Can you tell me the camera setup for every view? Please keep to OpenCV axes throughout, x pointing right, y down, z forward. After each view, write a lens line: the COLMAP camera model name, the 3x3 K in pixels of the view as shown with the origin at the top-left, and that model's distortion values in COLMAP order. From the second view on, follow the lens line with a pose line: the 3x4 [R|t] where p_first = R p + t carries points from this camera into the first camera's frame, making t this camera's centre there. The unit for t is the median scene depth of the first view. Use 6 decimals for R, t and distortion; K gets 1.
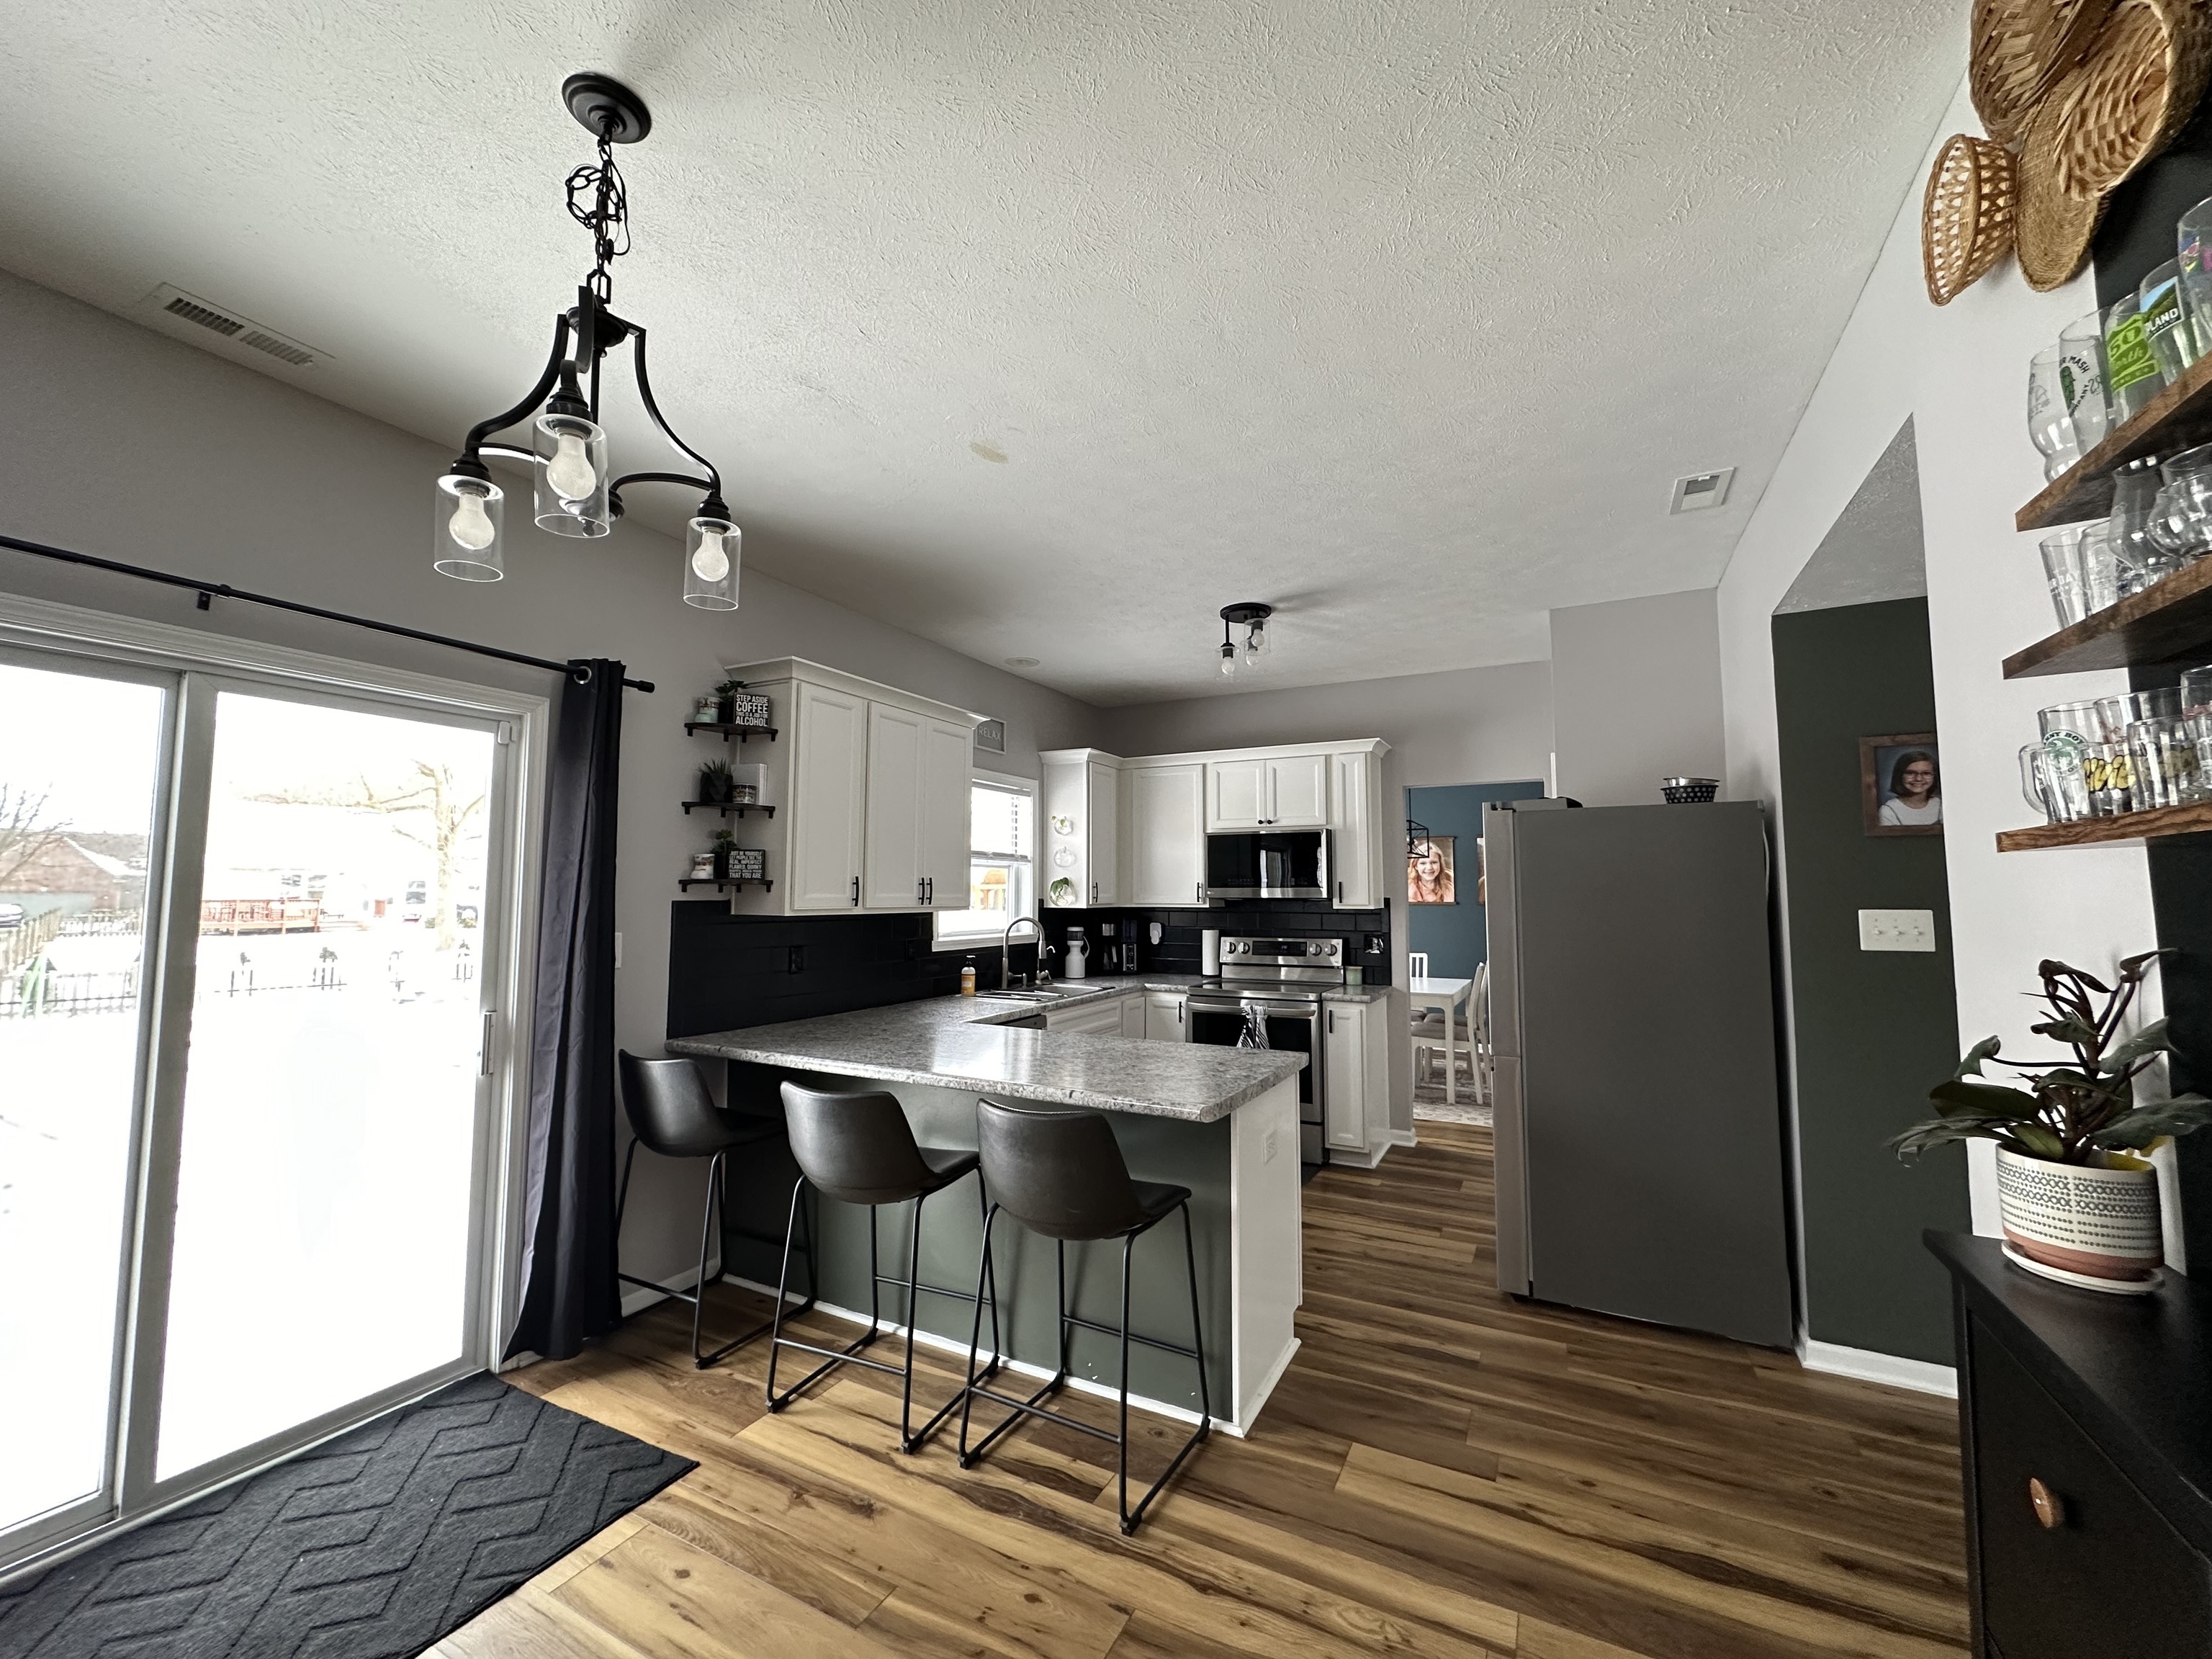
lens RADIAL K [[887.0, 0, 1099.3], [0, 887.0, 826.1], [0, 0, 1]] dist [-0.002207, -0.000071]
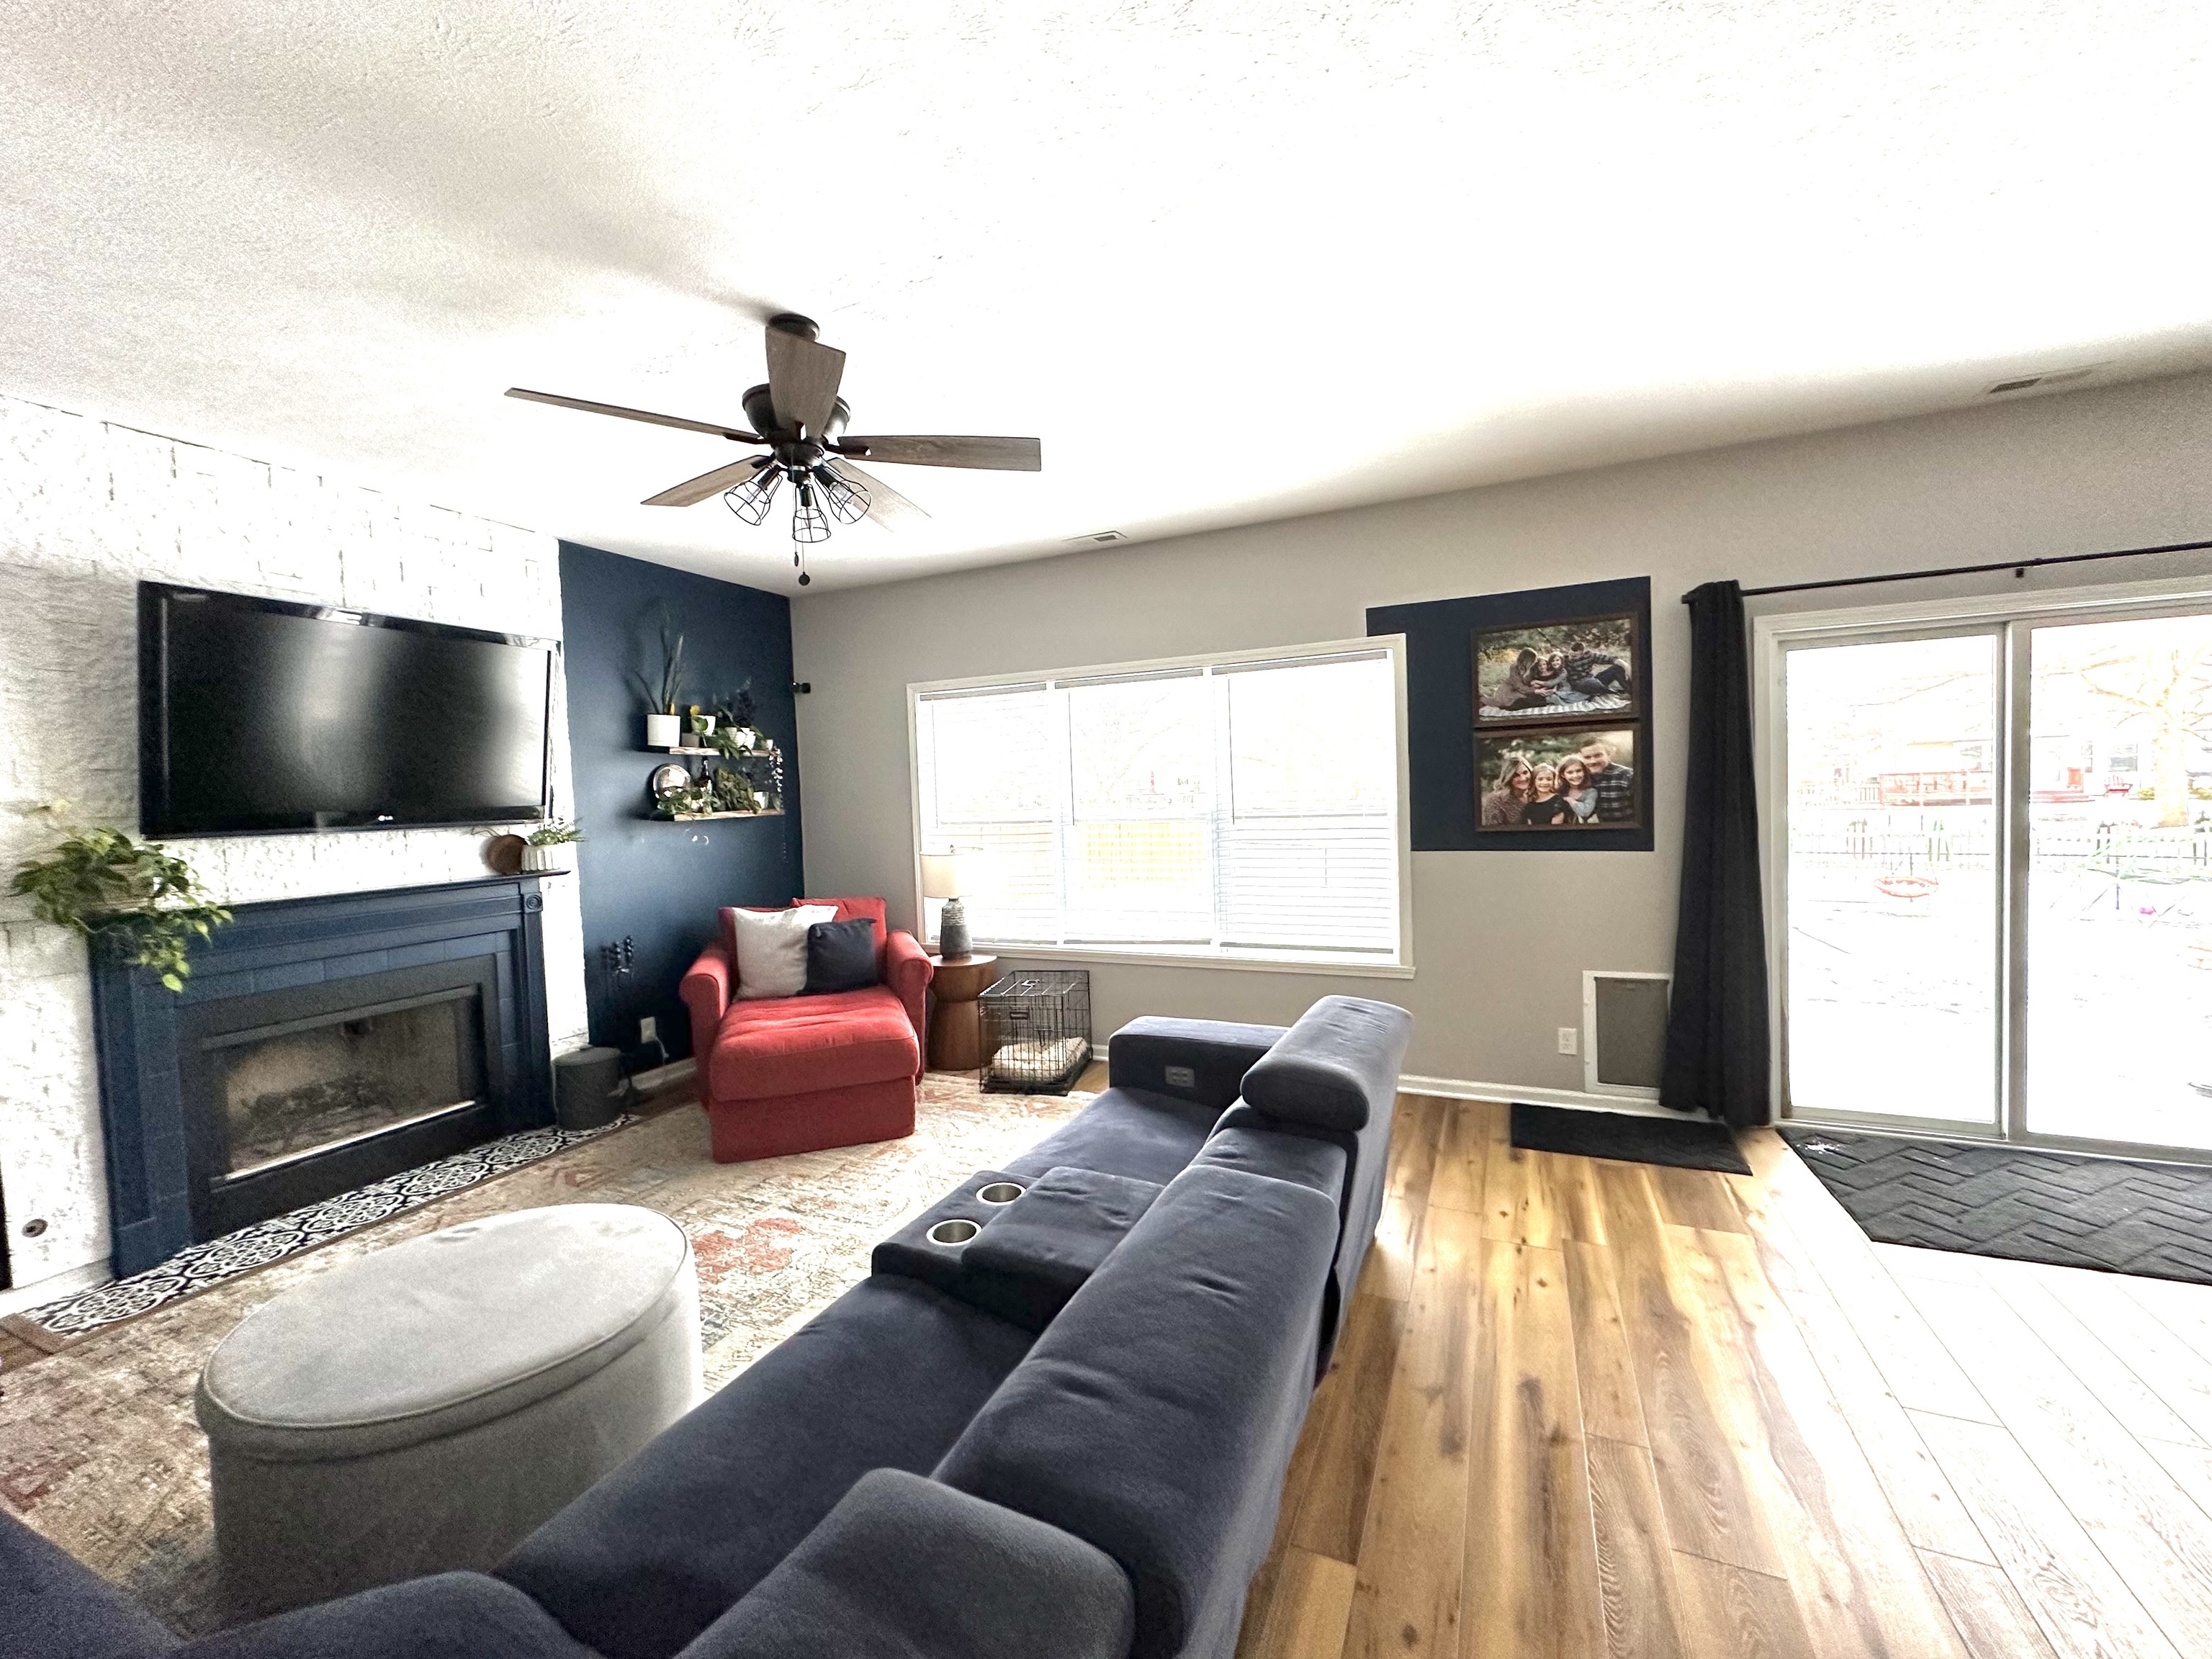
lens RADIAL K [[881.0, 0, 1102.9], [0, 881.0, 829.4], [0, 0, 1]] dist [-0.001190, 0.000122]
pose [[0.056209, 0.037204, -0.997726, 0.170875], [0.110583, 0.992925, 0.043255, -0.024642], [0.992276, -0.112763, 0.051697, -0.282793]]
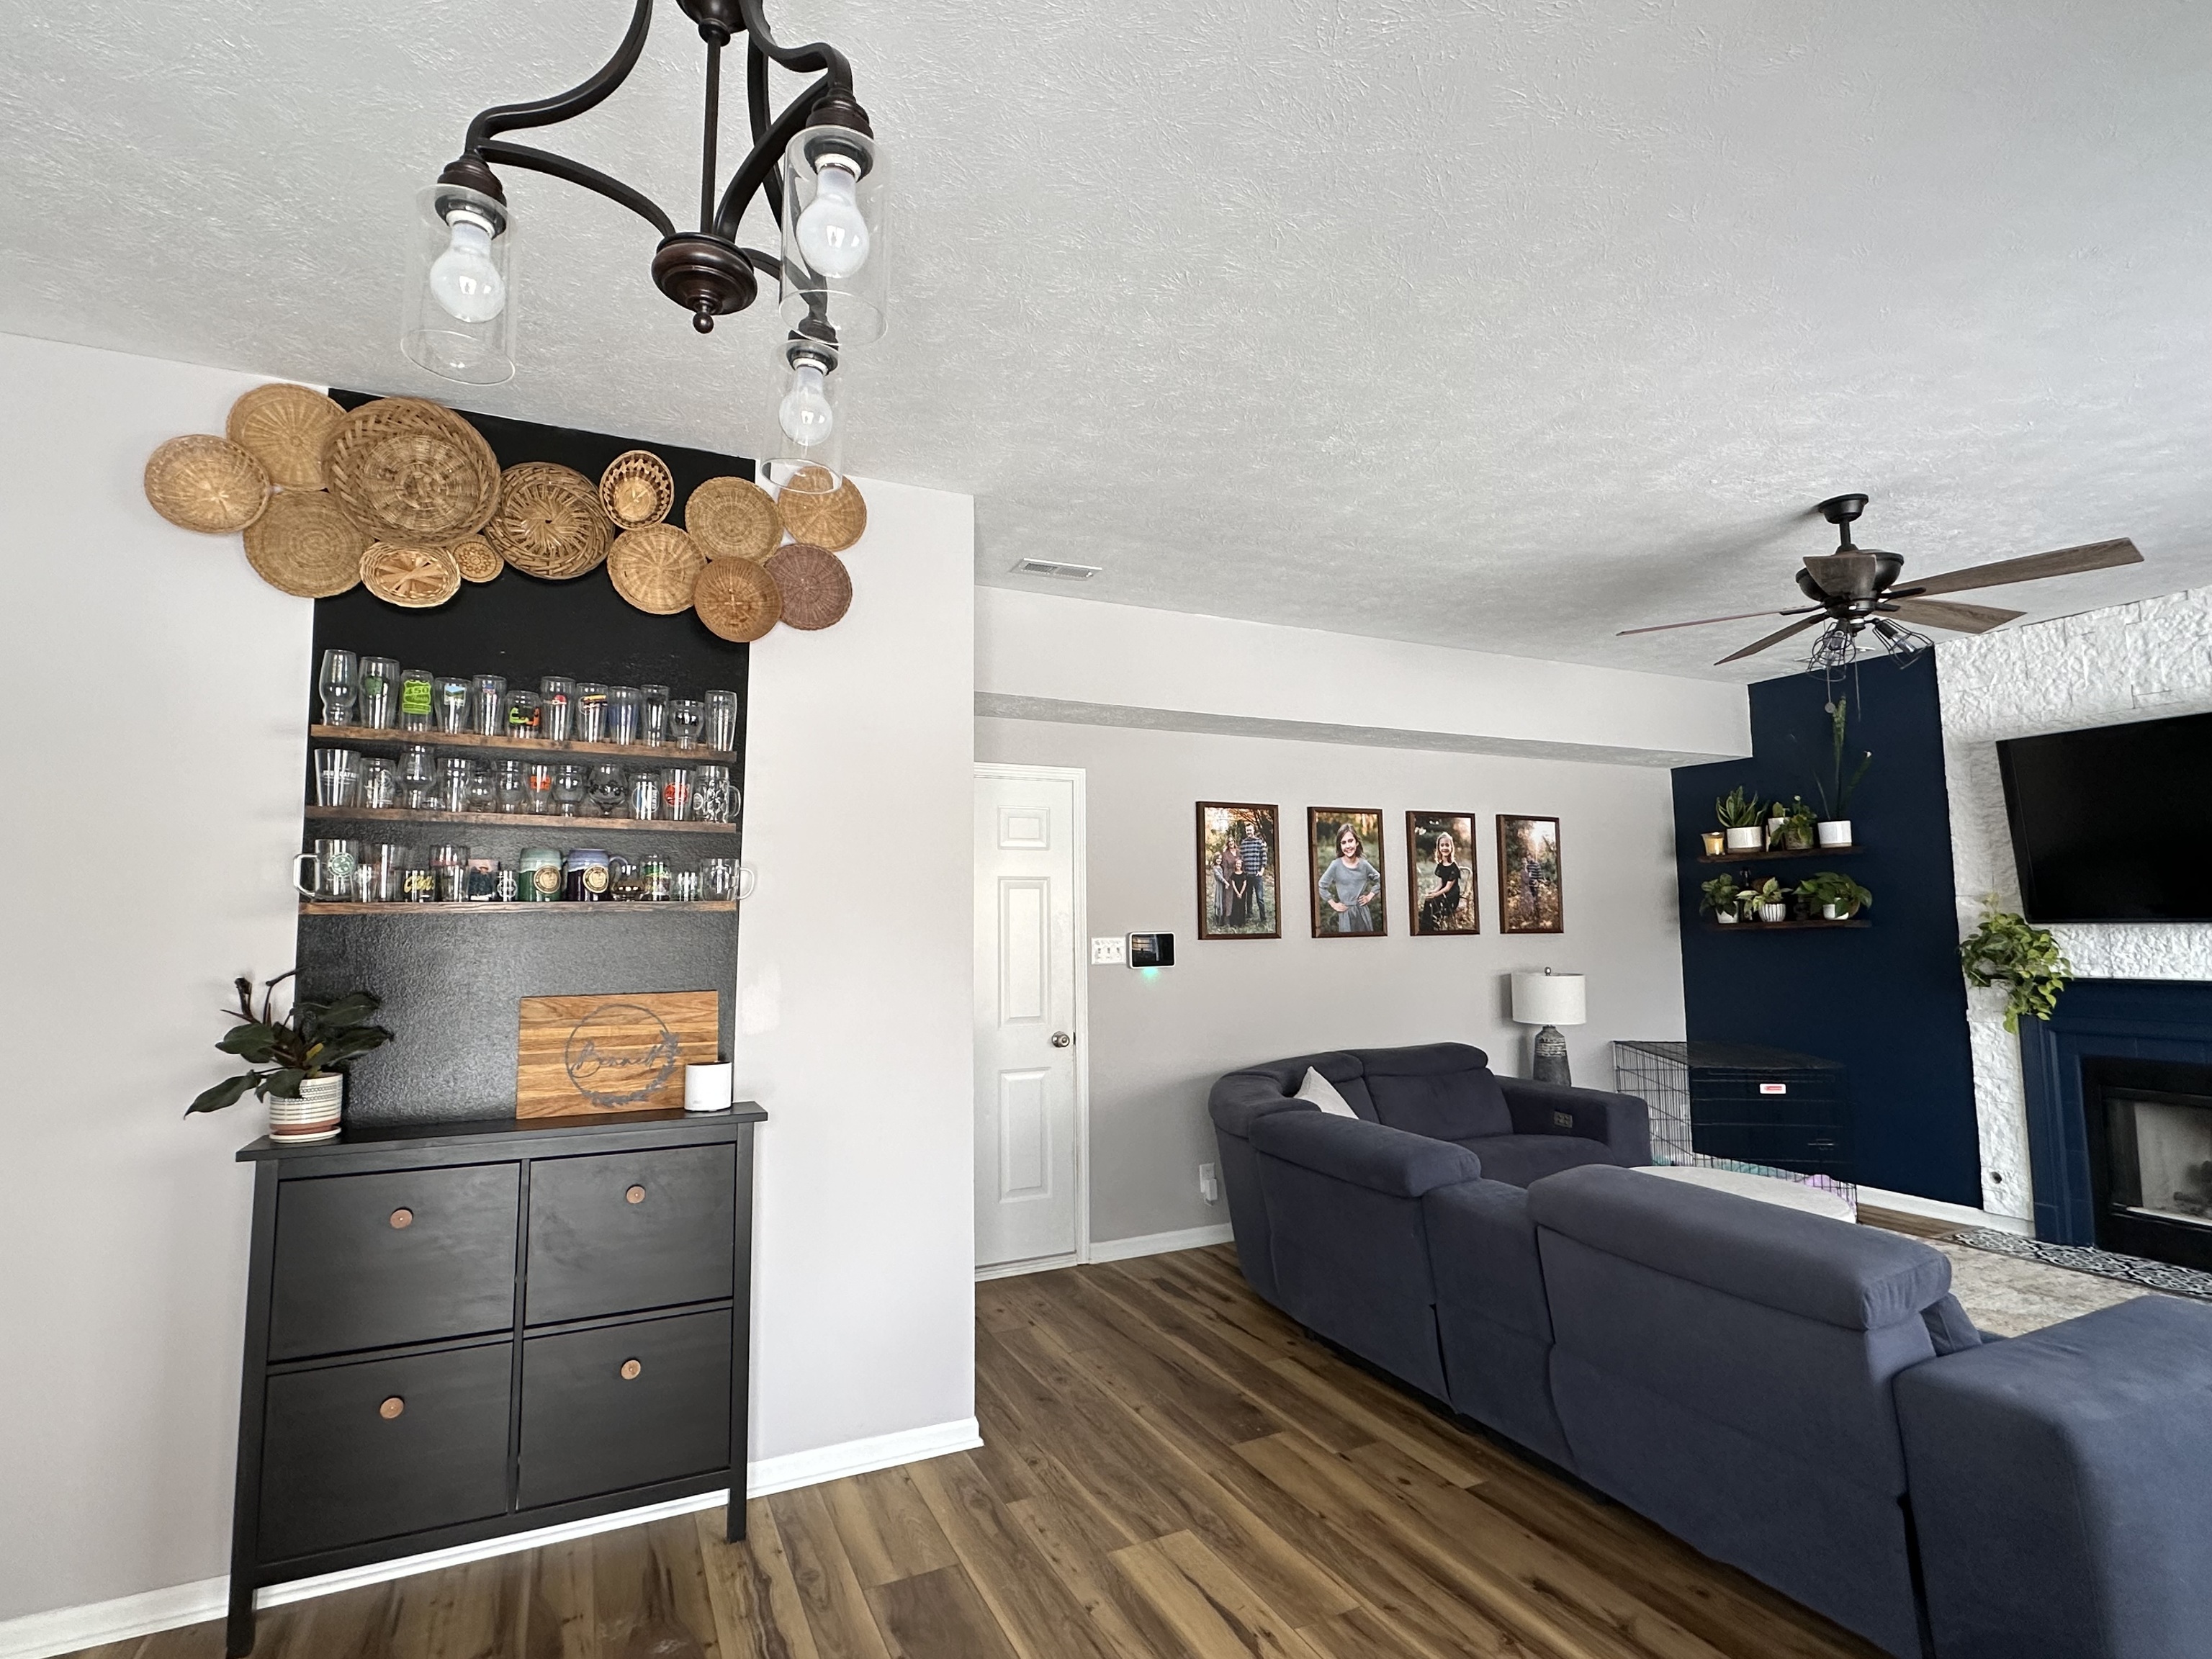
lens RADIAL K [[1082.9, 0, 1106.0], [0, 1082.9, 829.5], [0, 0, 1]] dist [-0.002254, -0.000245]
pose [[-0.802088, 0.060047, 0.594179, -0.342280], [-0.036722, 0.988091, -0.149427, 0.029808], [-0.596076, -0.141673, -0.790331, 0.387996]]
